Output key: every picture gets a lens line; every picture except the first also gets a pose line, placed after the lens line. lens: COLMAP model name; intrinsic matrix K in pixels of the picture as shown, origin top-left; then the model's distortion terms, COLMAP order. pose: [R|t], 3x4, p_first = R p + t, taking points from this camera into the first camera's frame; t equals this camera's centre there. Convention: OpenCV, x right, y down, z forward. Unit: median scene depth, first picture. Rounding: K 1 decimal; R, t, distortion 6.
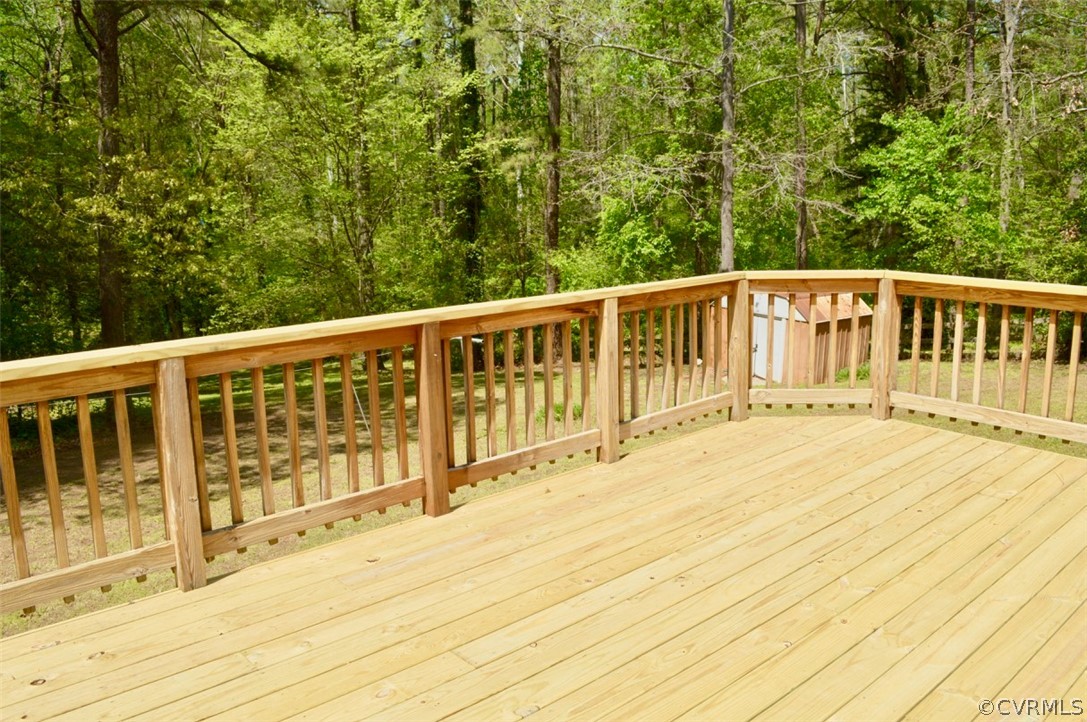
lens RADIAL K [[889.5, 0, 543.5], [0, 889.5, 361.0], [0, 0, 1]] dist [-0.091828, 0.006673]
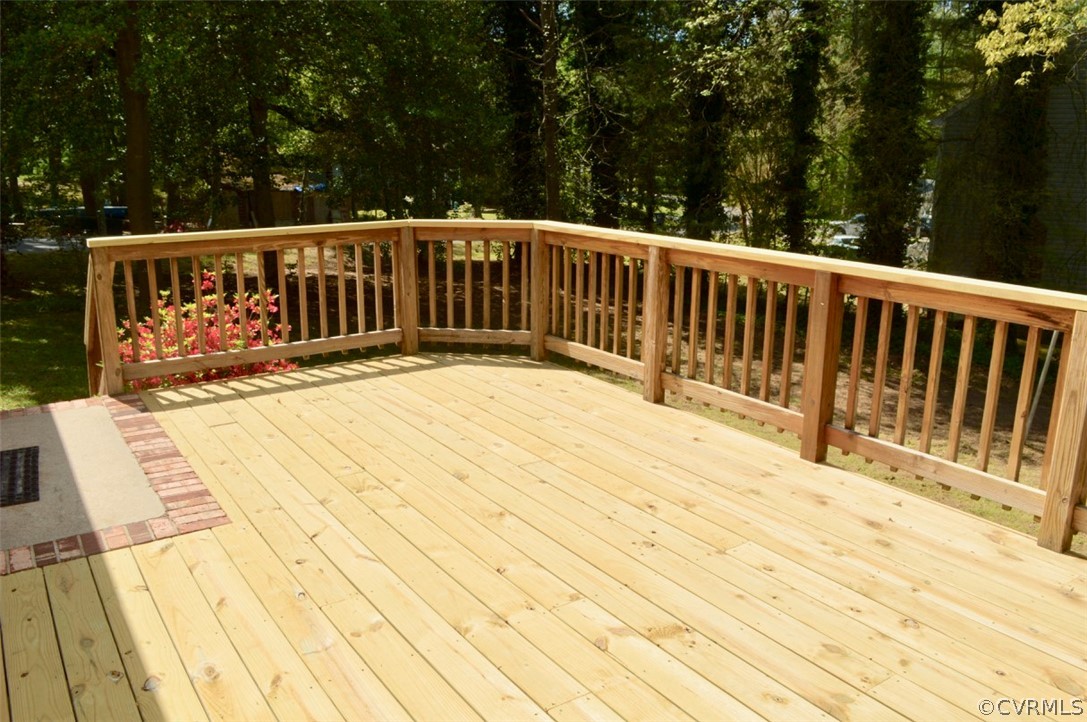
lens RADIAL K [[889.5, 0, 543.5], [0, 889.5, 361.0], [0, 0, 1]] dist [-0.091828, 0.006673]
pose [[-0.156960, 0.250488, -0.955311, 0.913437], [-0.182973, 0.943179, 0.277370, -0.167683], [0.970507, 0.218332, -0.102208, 0.815243]]
